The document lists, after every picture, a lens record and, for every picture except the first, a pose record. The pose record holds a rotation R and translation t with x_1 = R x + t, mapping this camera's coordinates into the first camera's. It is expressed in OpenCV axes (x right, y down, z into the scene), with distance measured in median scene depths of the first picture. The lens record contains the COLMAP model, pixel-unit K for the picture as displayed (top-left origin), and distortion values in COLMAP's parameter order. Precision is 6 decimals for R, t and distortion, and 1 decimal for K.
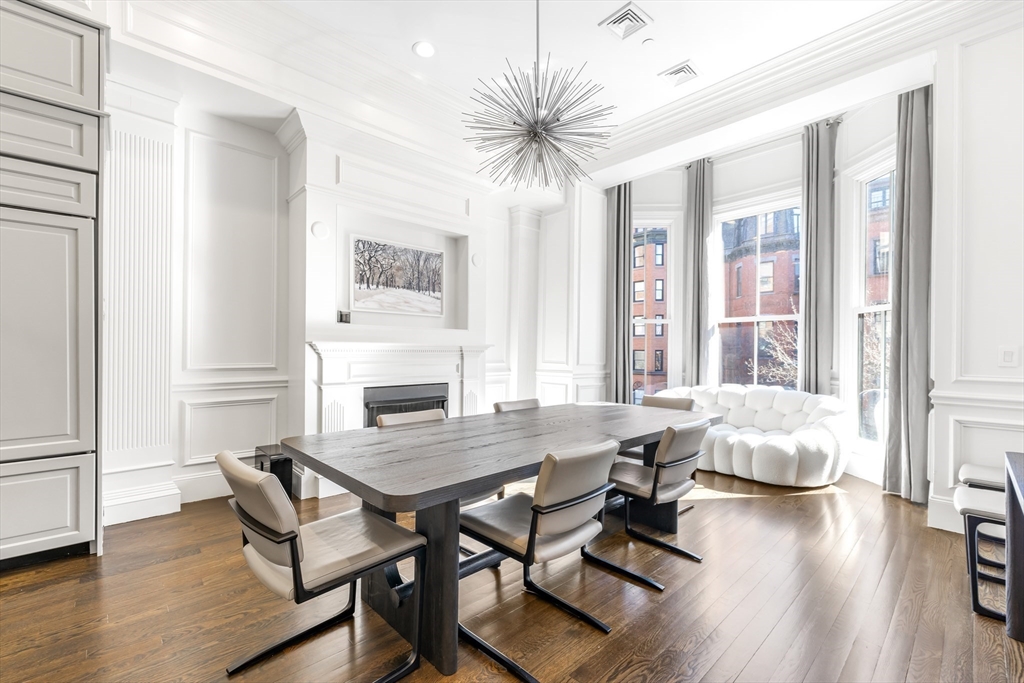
lens RADIAL K [[433.8, 0, 515.5], [0, 433.8, 348.2], [0, 0, 1]] dist [-0.001548, -0.000109]
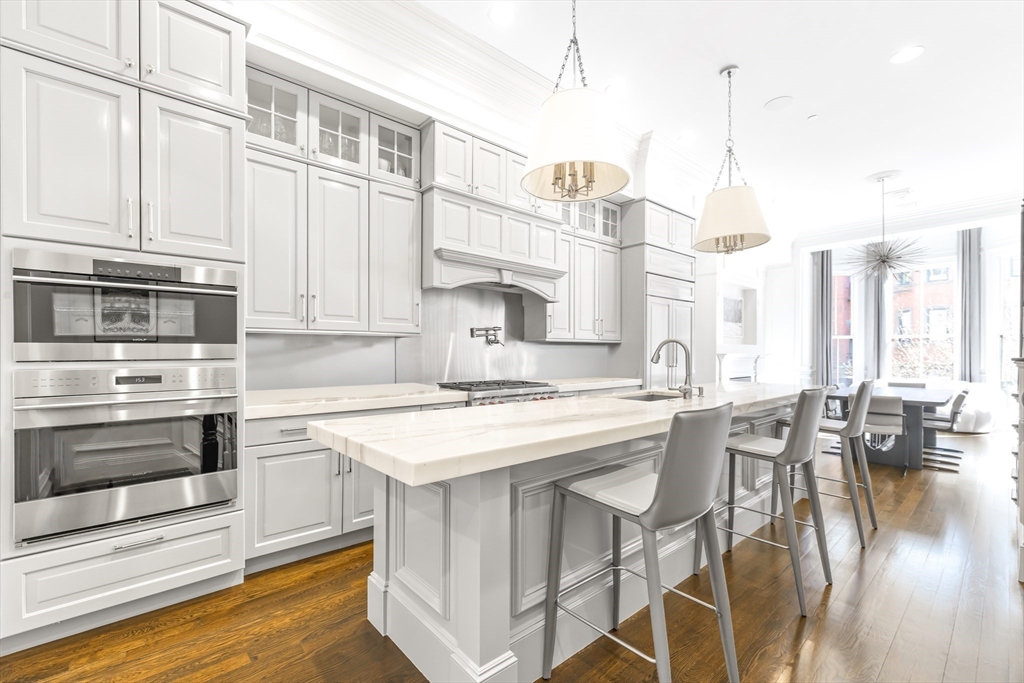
lens RADIAL K [[433.8, 0, 487.0], [0, 433.8, 351.3], [0, 0, 1]] dist [-0.001548, -0.000109]
pose [[0.998832, -0.005921, -0.047947, -0.984430], [0.006148, 0.999971, 0.004576, -0.030494], [0.047918, -0.004866, 0.998839, -0.684732]]
